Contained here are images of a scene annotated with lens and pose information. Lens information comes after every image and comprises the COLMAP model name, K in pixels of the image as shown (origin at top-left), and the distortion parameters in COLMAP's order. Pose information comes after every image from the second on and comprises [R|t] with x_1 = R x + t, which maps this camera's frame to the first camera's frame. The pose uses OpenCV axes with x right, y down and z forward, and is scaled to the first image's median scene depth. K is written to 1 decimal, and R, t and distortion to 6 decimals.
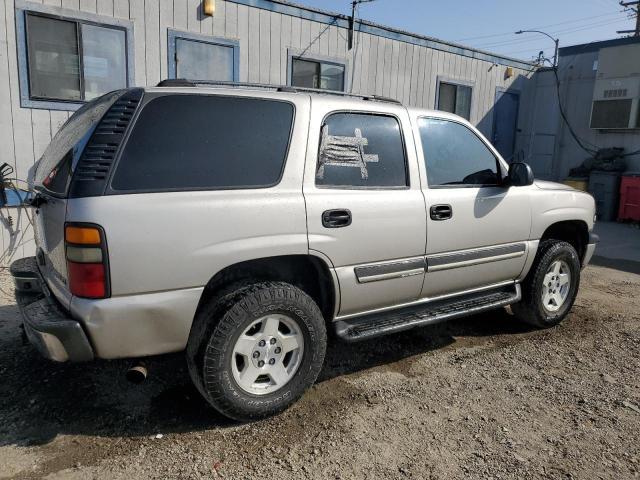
lens RADIAL K [[494.0, 0, 320.0], [0, 494.0, 240.0], [0, 0, 1]] dist [0.001146, 0.003724]
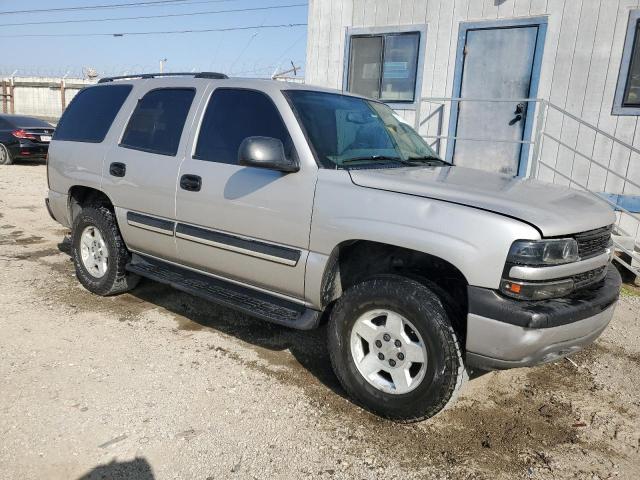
lens RADIAL K [[506.0, 0, 320.0], [0, 506.0, 240.0], [0, 0, 1]] dist [-0.001195, 0.001506]
pose [[0.318957, 0.189361, -0.928660, 0.714843], [-0.218023, 0.968219, 0.122545, -0.068090], [0.922351, 0.163383, 0.350106, 0.492488]]
